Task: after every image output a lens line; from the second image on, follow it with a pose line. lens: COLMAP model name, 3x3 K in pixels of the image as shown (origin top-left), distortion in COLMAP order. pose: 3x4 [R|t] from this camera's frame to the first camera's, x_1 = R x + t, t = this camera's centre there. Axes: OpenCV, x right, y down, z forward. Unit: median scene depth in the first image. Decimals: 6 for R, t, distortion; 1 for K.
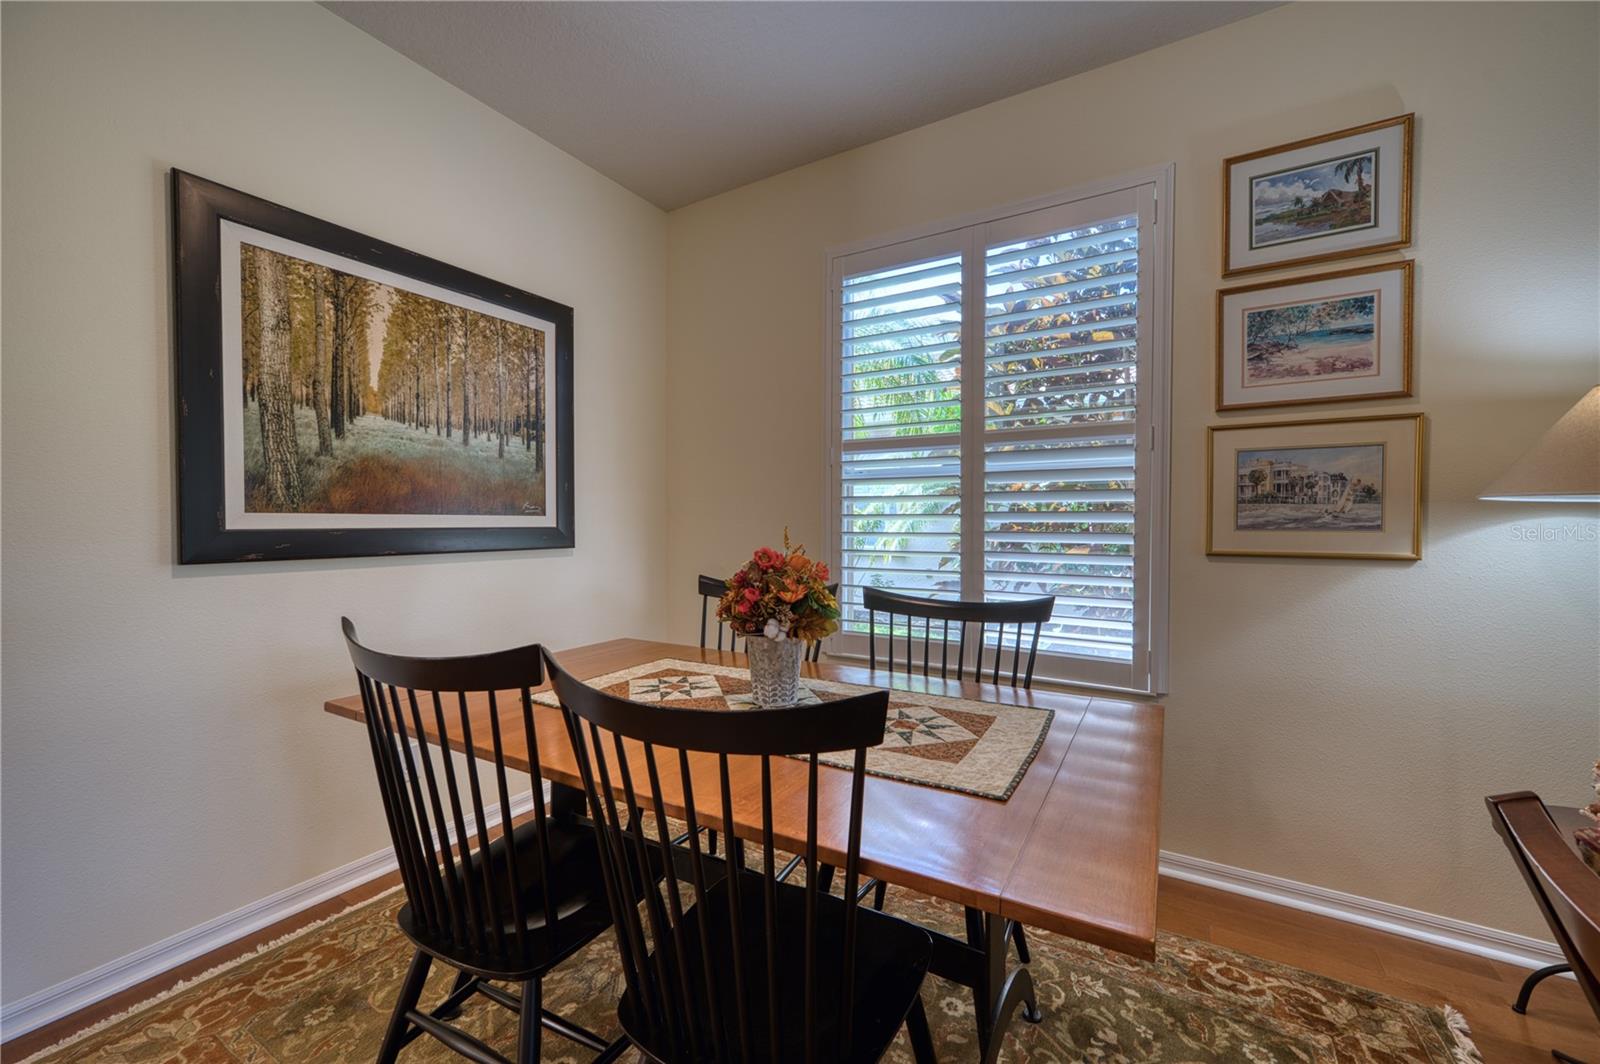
lens RADIAL K [[631.4, 0, 800.0], [0, 631.4, 532.0], [0, 0, 1]] dist [-0.000185, 0.000358]
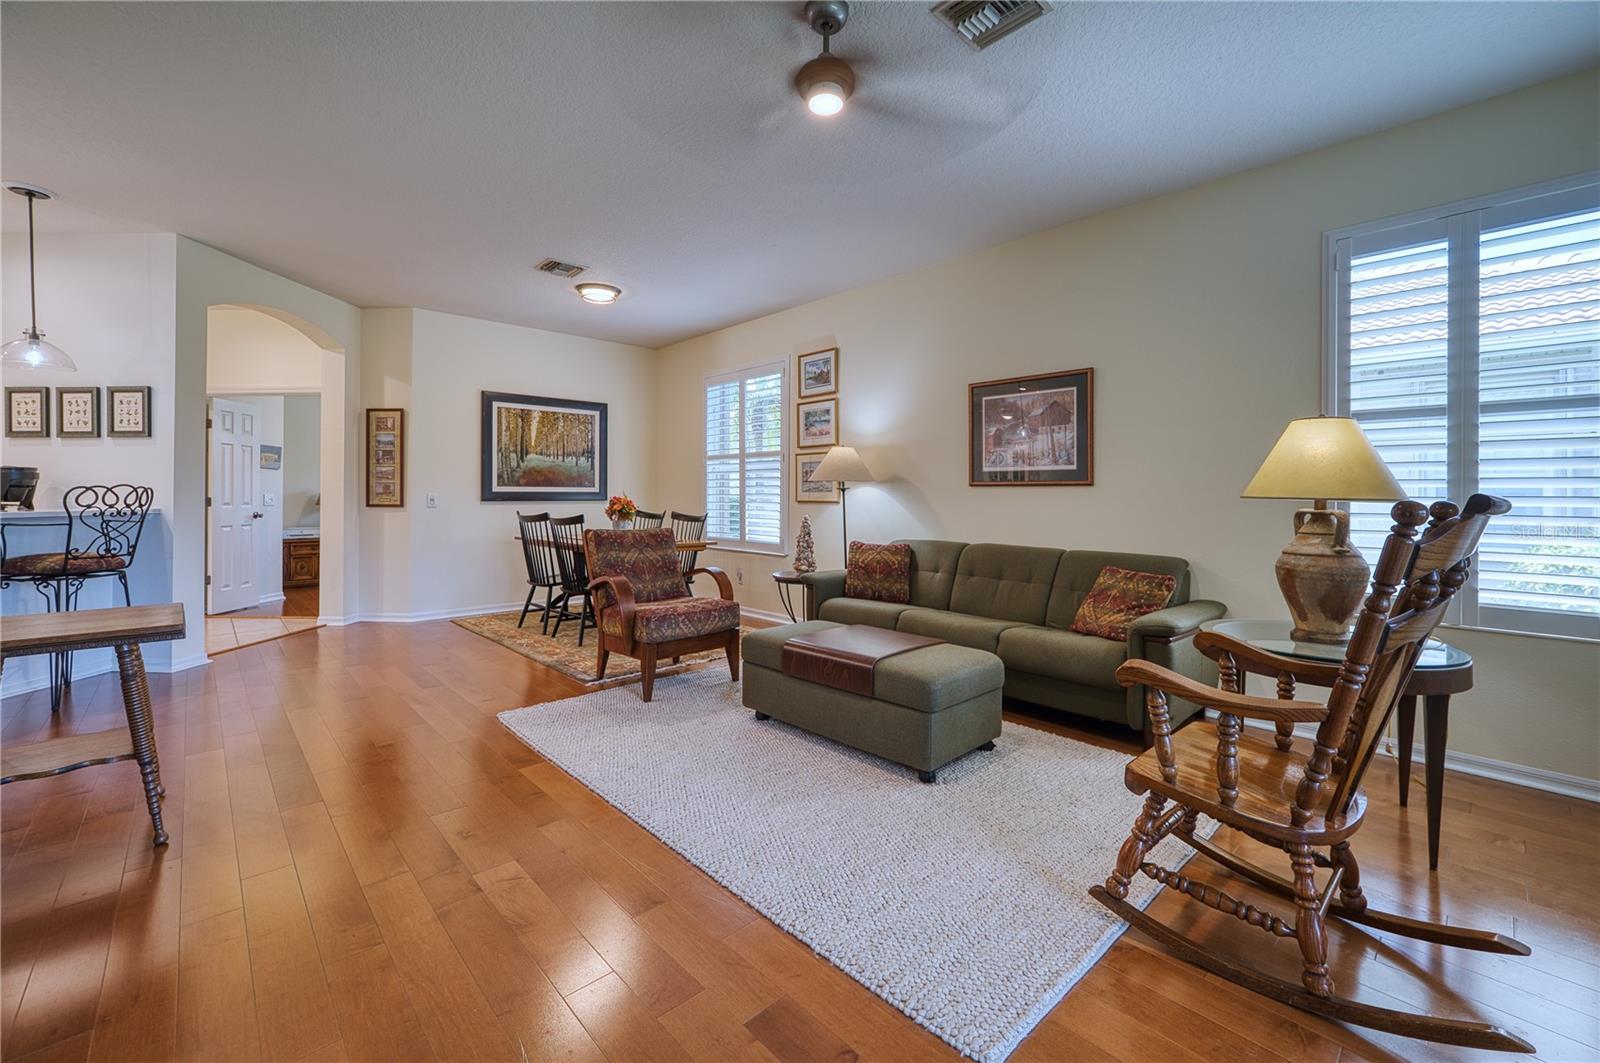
lens RADIAL K [[655.0, 0, 790.8], [0, 655.0, 497.5], [0, 0, 1]] dist [-0.000202, 0.000410]
pose [[0.958013, 0.003424, -0.286703, 1.414261], [-0.007692, 0.999876, -0.013760, 0.056516], [0.286621, 0.015388, 0.957921, -1.653058]]
